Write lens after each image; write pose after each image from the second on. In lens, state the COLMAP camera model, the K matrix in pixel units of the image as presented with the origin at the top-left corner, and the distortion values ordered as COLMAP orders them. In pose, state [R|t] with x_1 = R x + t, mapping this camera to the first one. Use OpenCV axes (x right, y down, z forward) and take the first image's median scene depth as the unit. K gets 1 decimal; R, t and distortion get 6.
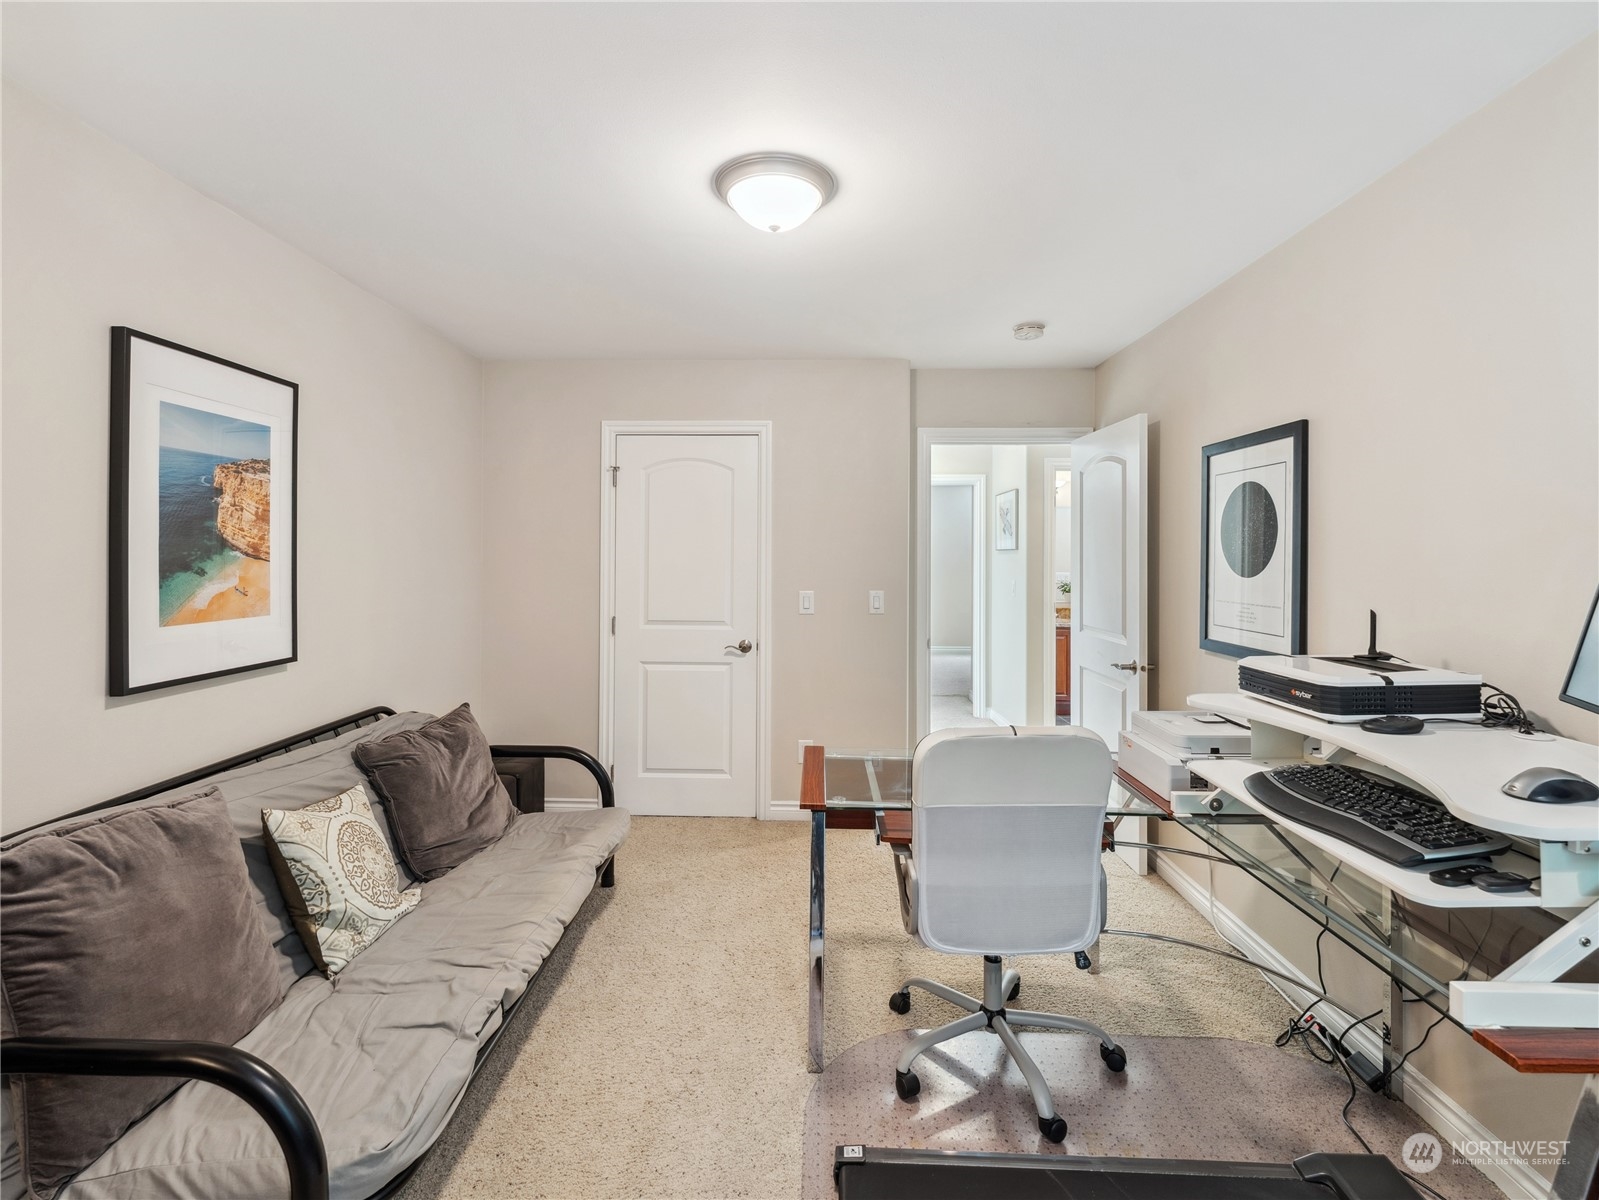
lens RADIAL K [[729.0, 0, 782.6], [0, 729.0, 557.4], [0, 0, 1]] dist [0.002761, -0.002813]
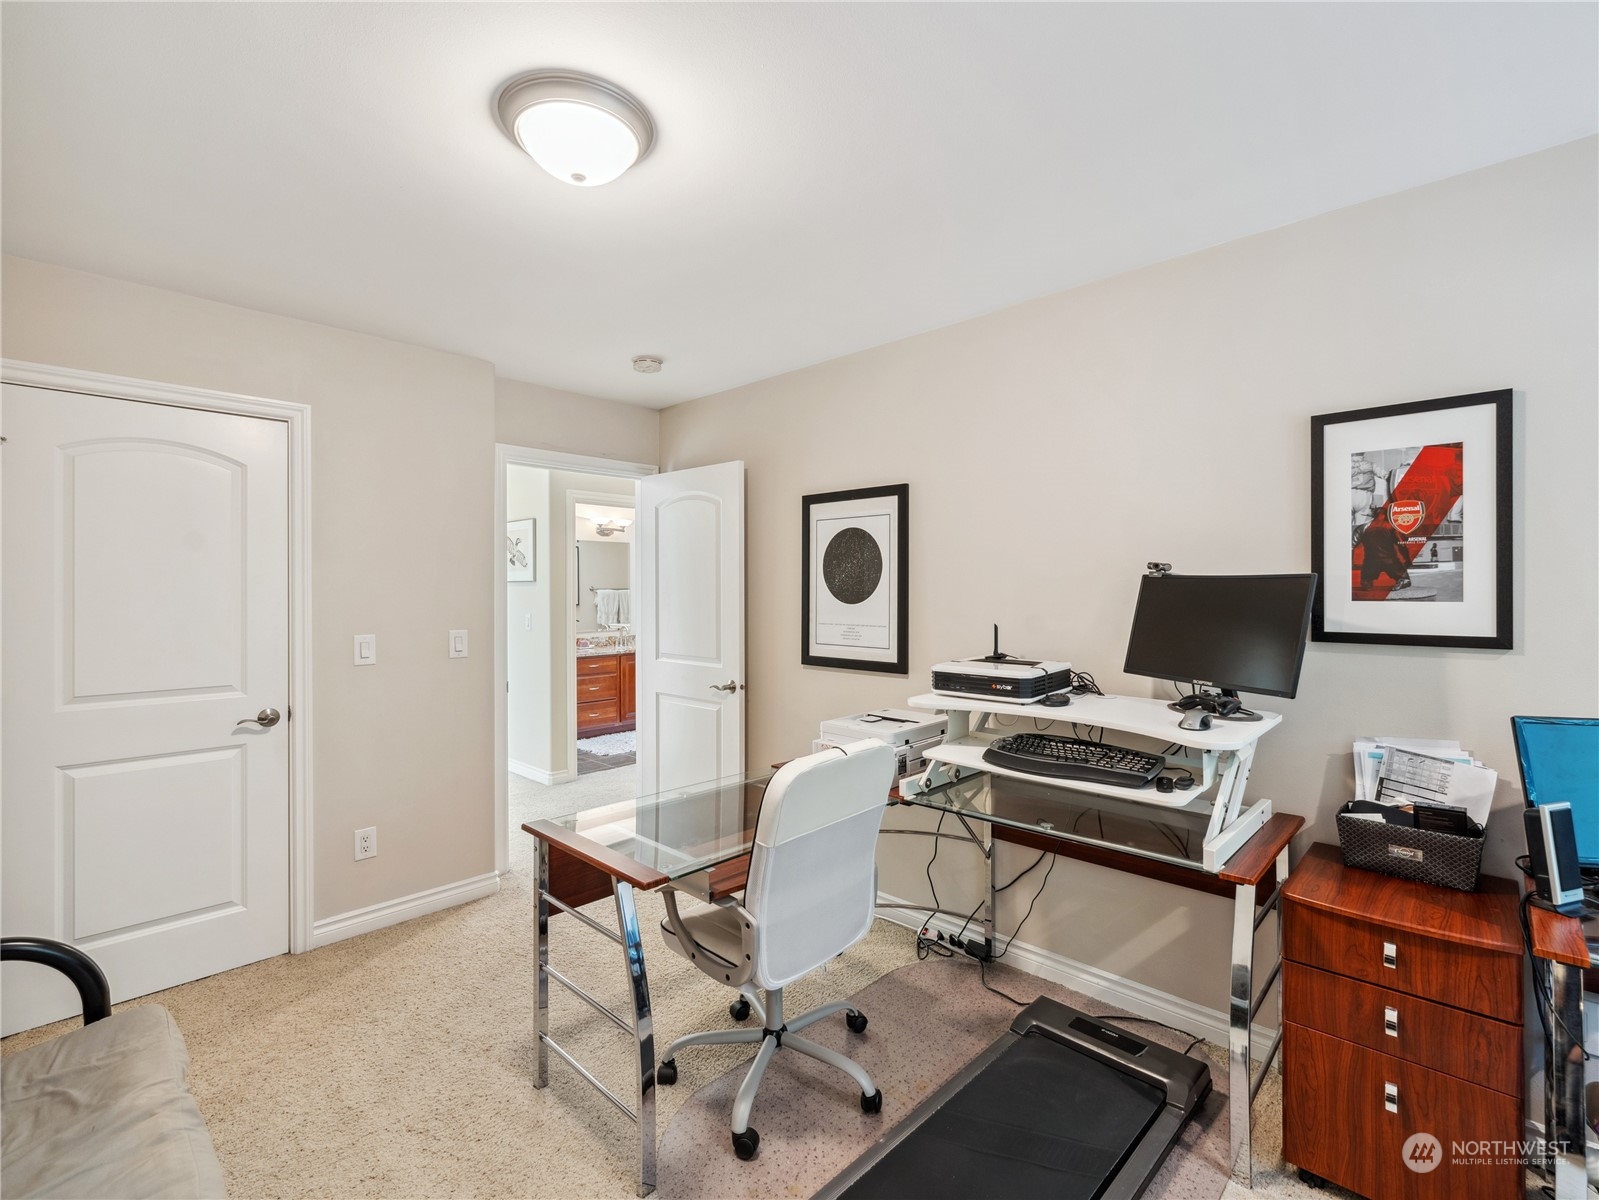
lens RADIAL K [[729.0, 0, 776.8], [0, 729.0, 592.6], [0, 0, 1]] dist [0.002761, -0.002813]
pose [[0.677563, -0.009307, 0.735406, -0.337511], [0.006827, 0.999956, 0.006364, -0.000664], [-0.735433, 0.000709, 0.677597, 0.222373]]
